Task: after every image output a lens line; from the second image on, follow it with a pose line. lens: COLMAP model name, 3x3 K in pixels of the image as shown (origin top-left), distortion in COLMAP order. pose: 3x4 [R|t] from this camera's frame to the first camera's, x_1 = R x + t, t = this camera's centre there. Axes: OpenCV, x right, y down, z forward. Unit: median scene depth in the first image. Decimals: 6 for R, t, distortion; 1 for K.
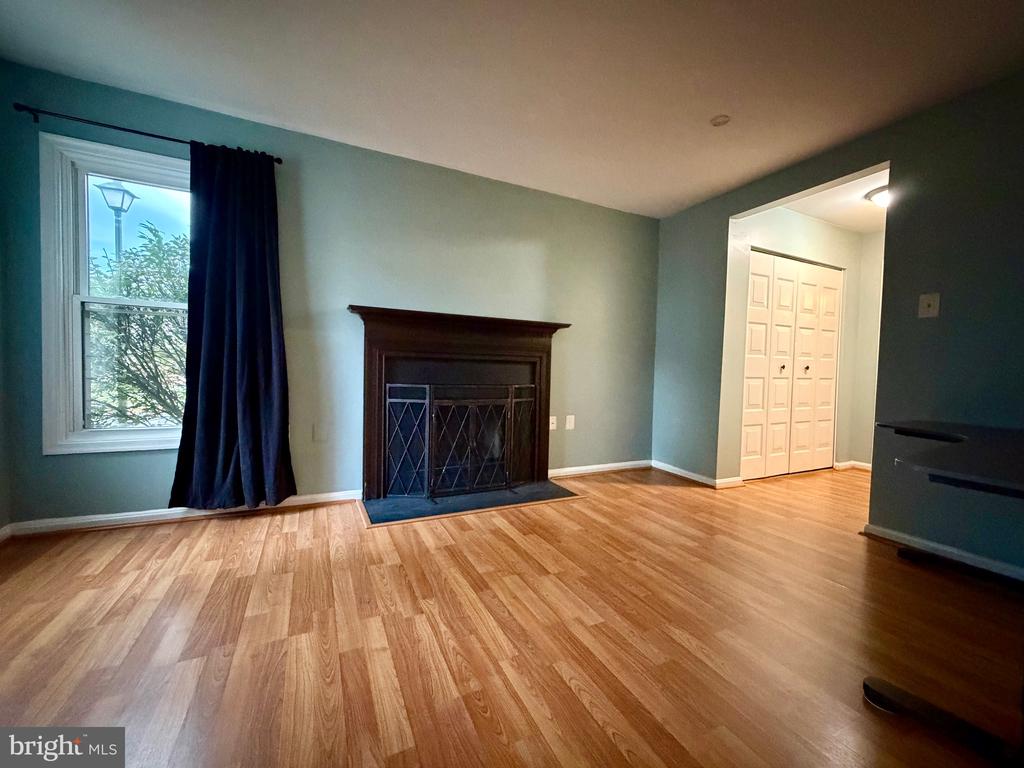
lens RADIAL K [[406.6, 0, 508.2], [0, 406.6, 383.3], [0, 0, 1]] dist [0.001222, 0.000214]
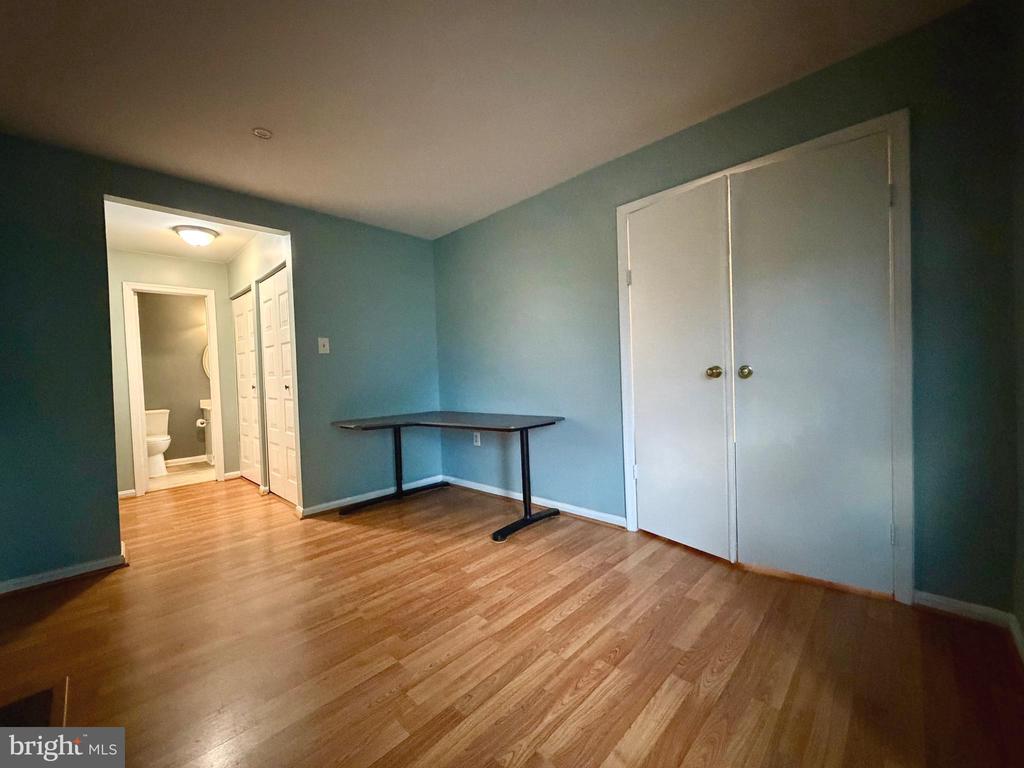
lens RADIAL K [[406.6, 0, 515.0], [0, 406.6, 385.6], [0, 0, 1]] dist [0.001222, 0.000214]
pose [[-0.355760, -0.033195, 0.933988, -0.512114], [0.060522, 0.996453, 0.058468, -0.074322], [-0.932616, 0.077327, -0.352489, 0.752358]]
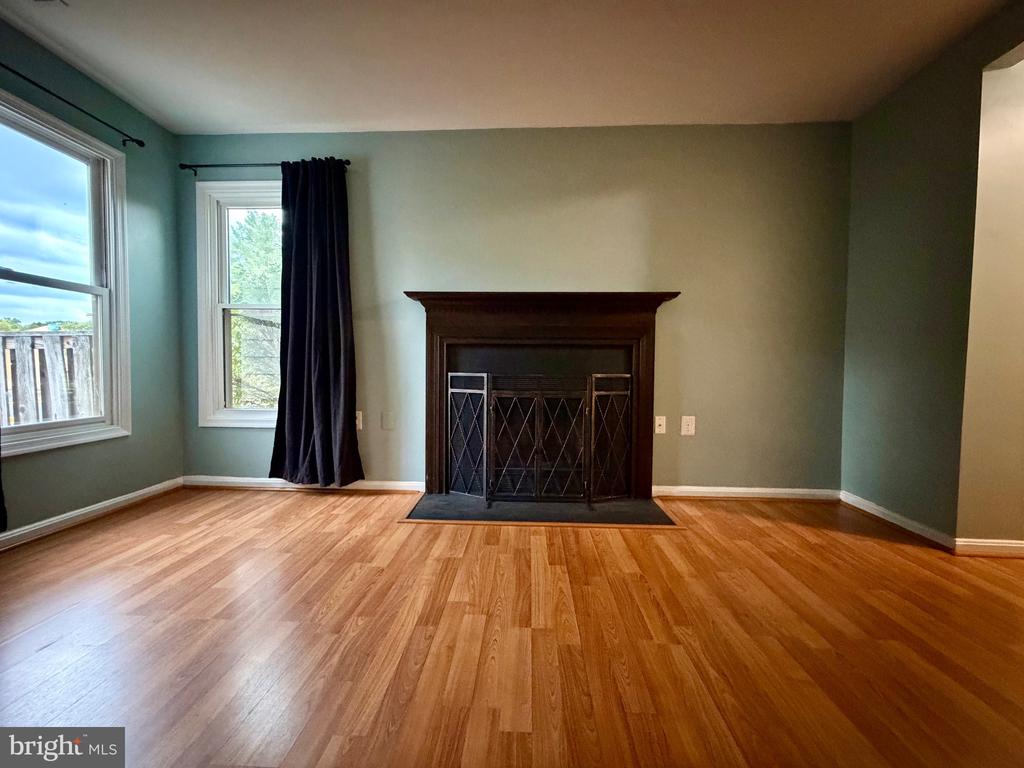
lens RADIAL K [[406.6, 0, 510.5], [0, 406.6, 383.5], [0, 0, 1]] dist [0.001222, 0.000214]
pose [[0.879851, -0.000825, -0.475250, 0.303231], [-0.002854, 0.999971, -0.007018, 0.035227], [0.475242, 0.007531, 0.879823, 0.261866]]
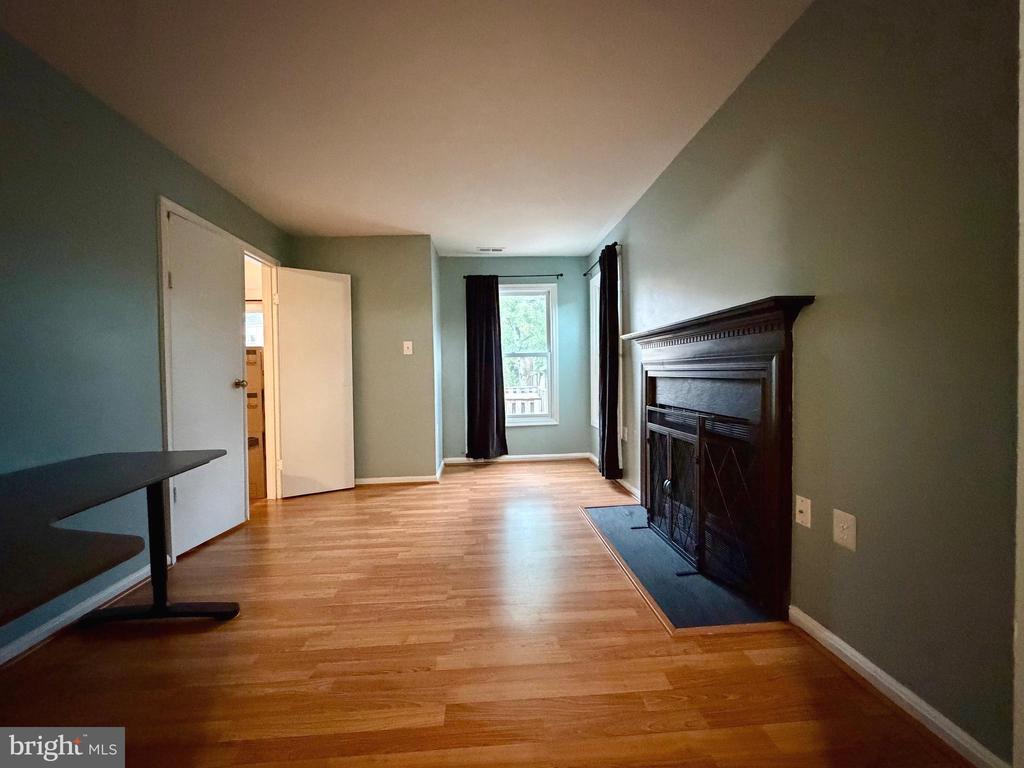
lens RADIAL K [[406.6, 0, 506.1], [0, 406.6, 381.9], [0, 0, 1]] dist [0.001222, 0.000214]
pose [[-0.380544, 0.001970, -0.924761, 0.889870], [-0.024216, 0.999634, 0.012095, -0.060983], [0.924446, 0.026997, -0.380357, 1.159844]]
